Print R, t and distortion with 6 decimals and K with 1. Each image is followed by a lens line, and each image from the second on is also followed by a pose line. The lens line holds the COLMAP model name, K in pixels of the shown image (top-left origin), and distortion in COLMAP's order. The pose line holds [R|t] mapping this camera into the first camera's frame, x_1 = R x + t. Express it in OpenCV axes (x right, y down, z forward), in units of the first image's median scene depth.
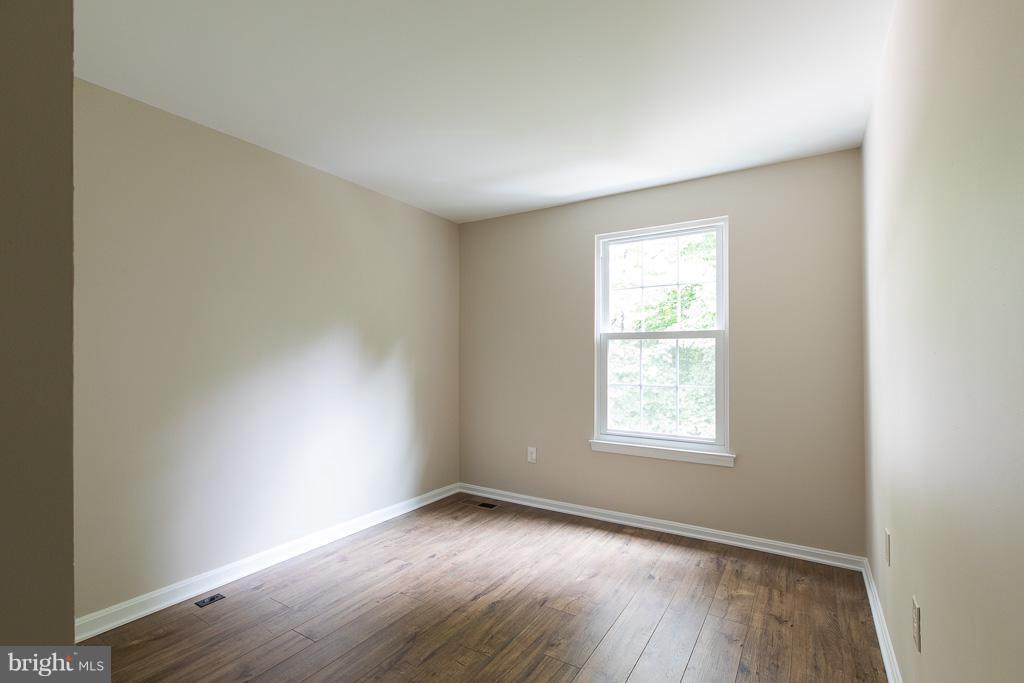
lens RADIAL K [[398.7, 0, 512.4], [0, 398.7, 356.8], [0, 0, 1]] dist [-0.000704, -0.000042]
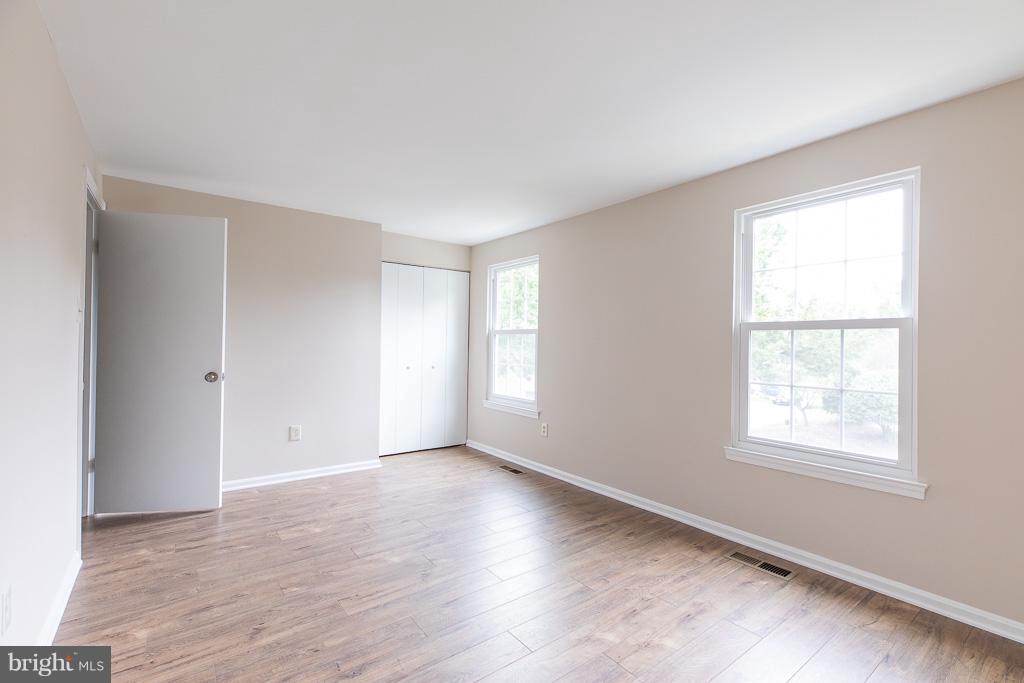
lens RADIAL K [[456.7, 0, 513.1], [0, 456.7, 342.1], [0, 0, 1]] dist [0.006983, -0.000120]
pose [[0.912093, 0.008196, -0.409901, 0.188585], [-0.014704, 0.999811, -0.012726, 0.001208], [0.409720, 0.017635, 0.912041, -0.100089]]
